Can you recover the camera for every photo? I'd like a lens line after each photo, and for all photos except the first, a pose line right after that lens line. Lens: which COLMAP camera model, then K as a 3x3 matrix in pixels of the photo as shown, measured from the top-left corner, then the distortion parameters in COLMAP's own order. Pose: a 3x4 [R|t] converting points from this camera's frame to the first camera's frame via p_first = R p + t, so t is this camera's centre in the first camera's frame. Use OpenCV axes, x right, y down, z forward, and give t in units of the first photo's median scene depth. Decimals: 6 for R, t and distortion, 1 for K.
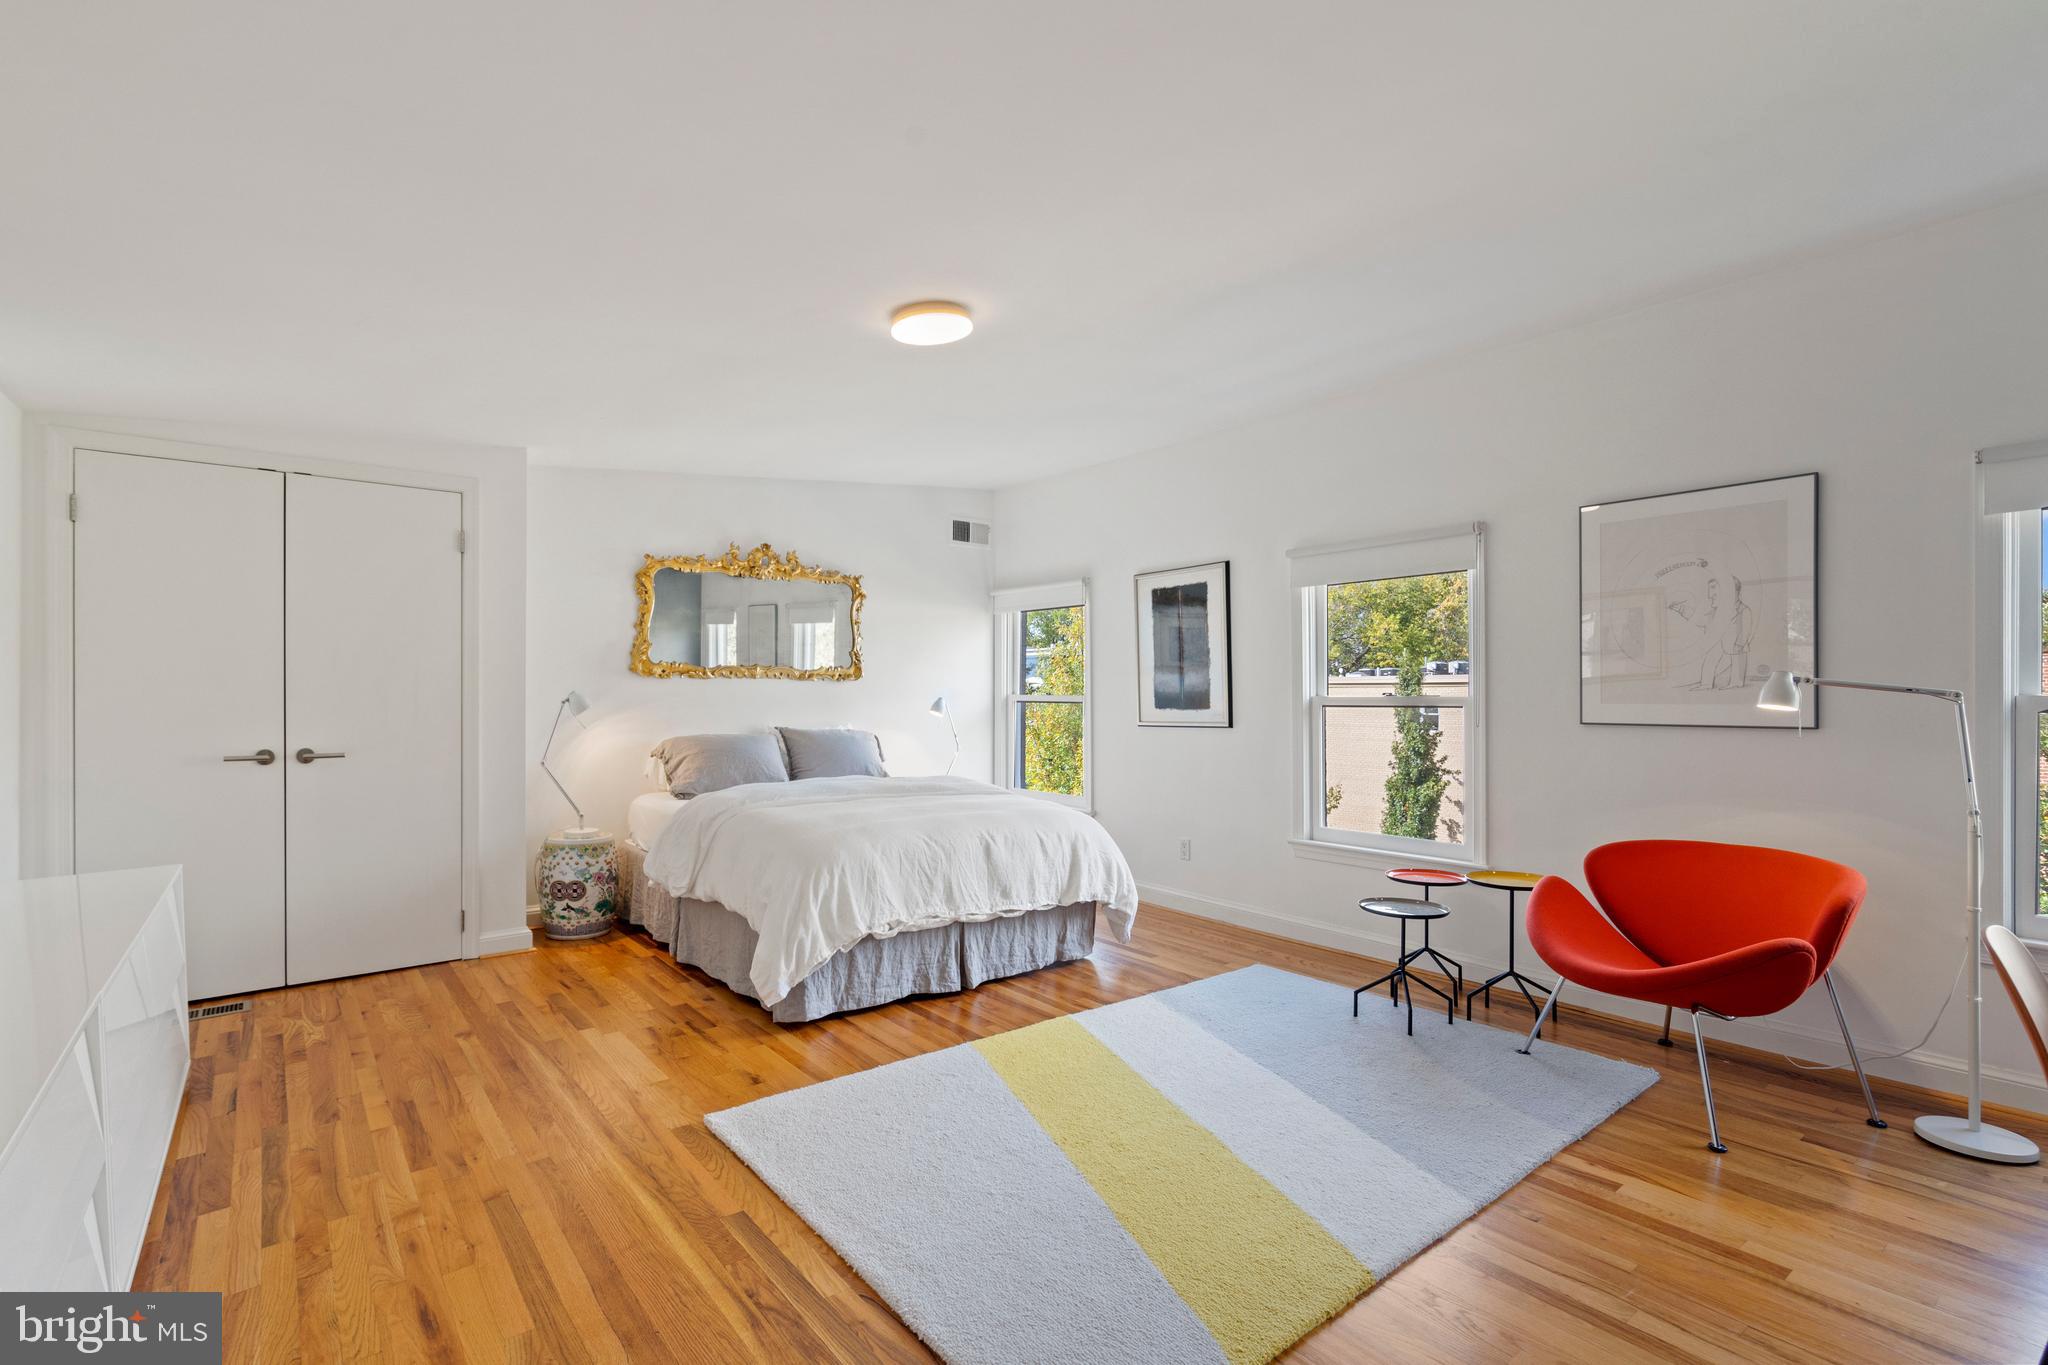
lens RADIAL K [[937.7, 0, 1011.8], [0, 937.7, 694.5], [0, 0, 1]] dist [-0.001640, 0.000639]
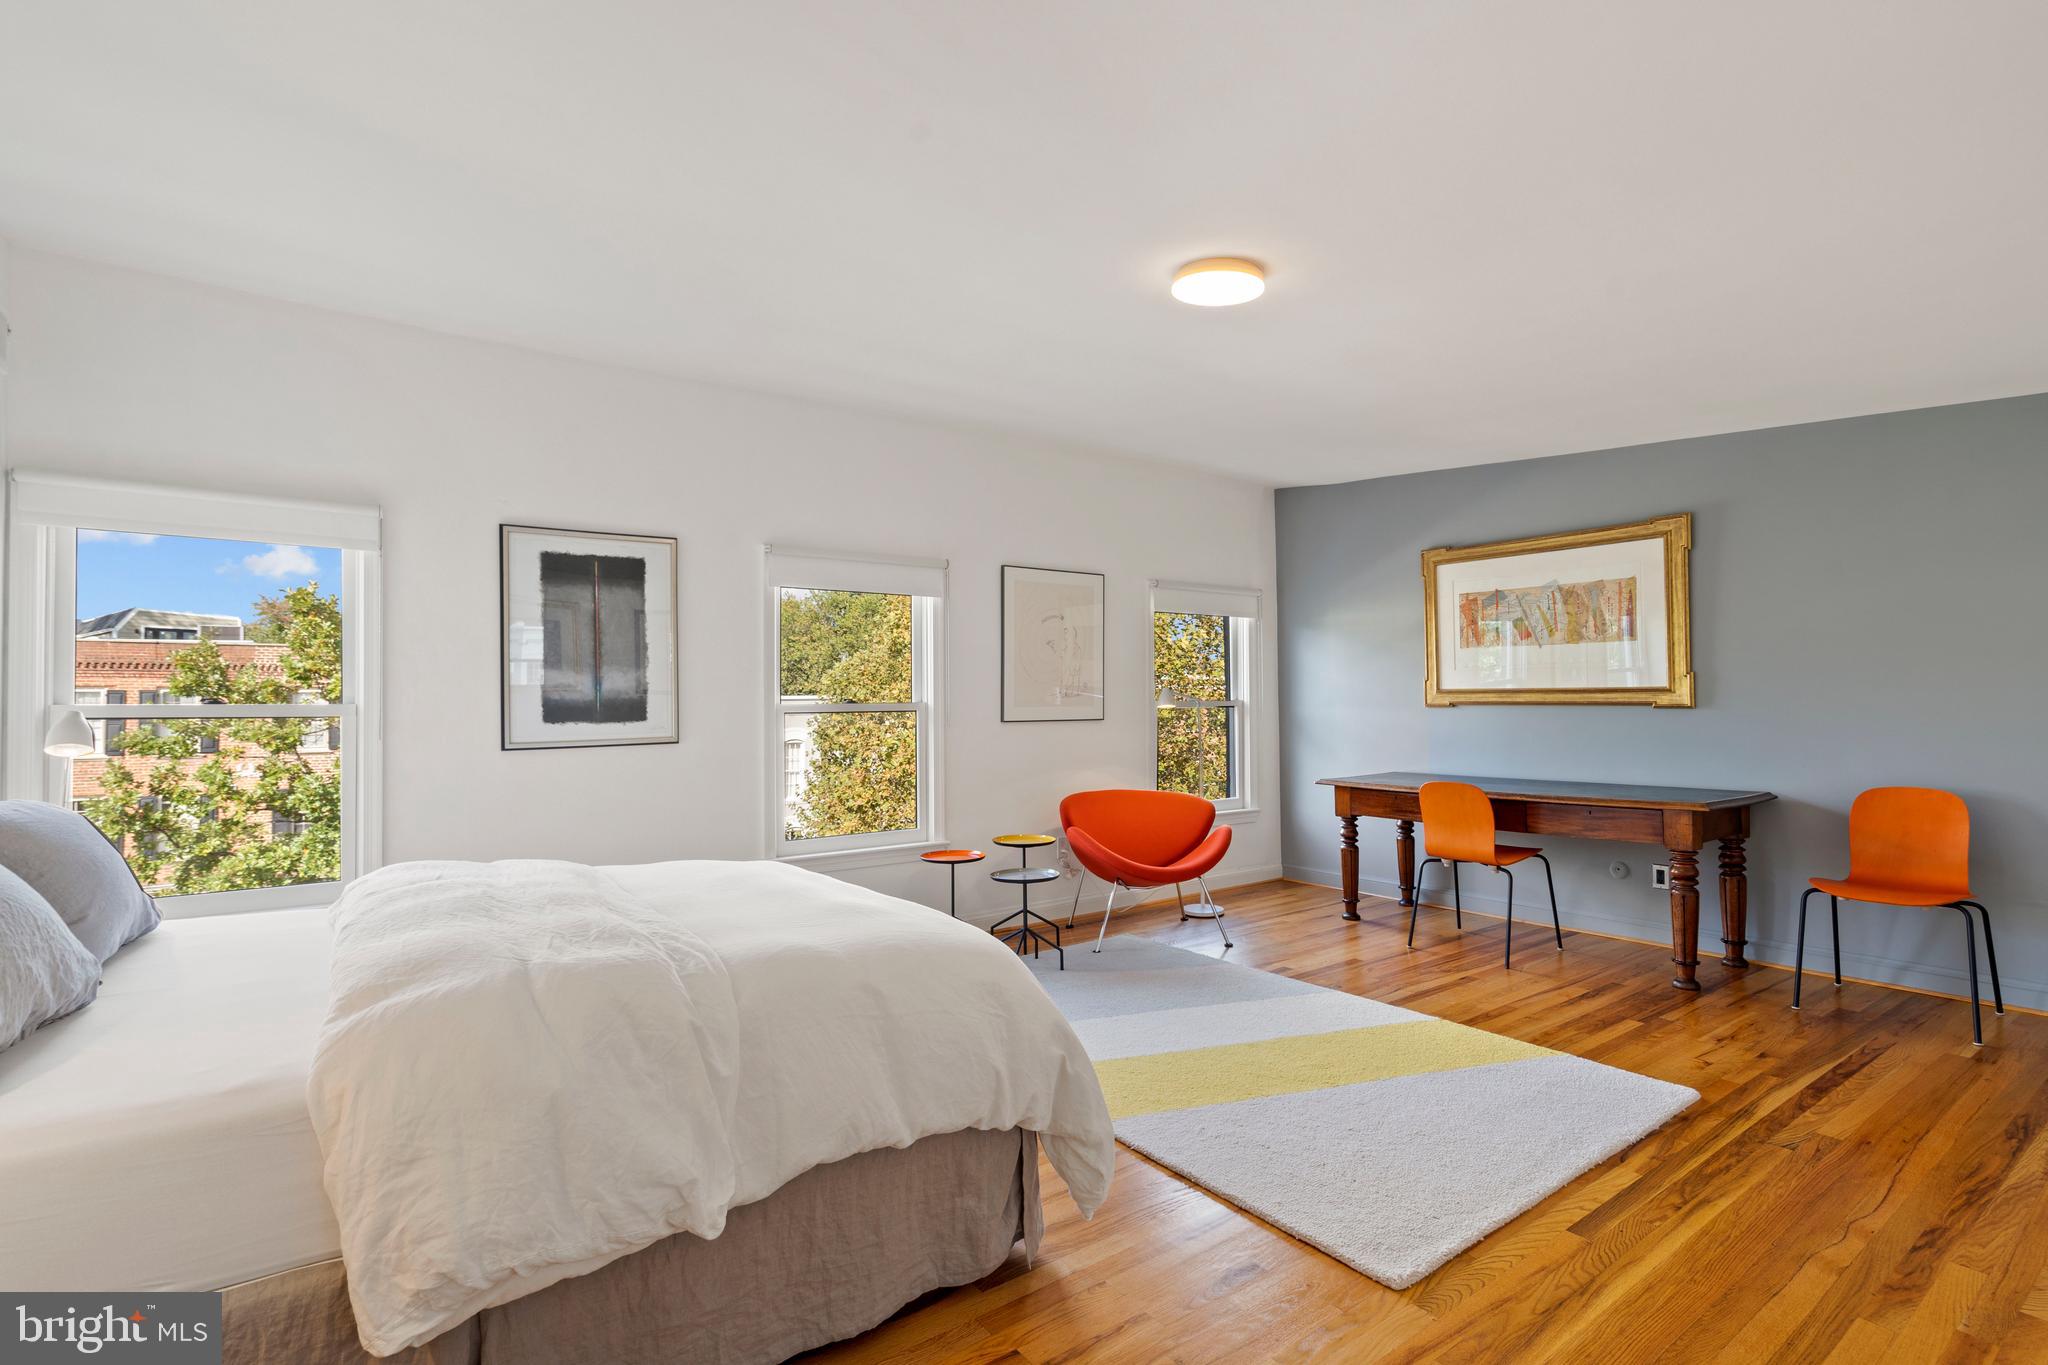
lens RADIAL K [[937.7, 0, 1009.7], [0, 937.7, 681.5], [0, 0, 1]] dist [-0.001640, 0.000639]
pose [[0.053473, 0.019821, 0.998373, -0.555624], [0.004557, 0.999788, -0.020093, -0.000066], [-0.998559, 0.005624, 0.053371, 0.651370]]
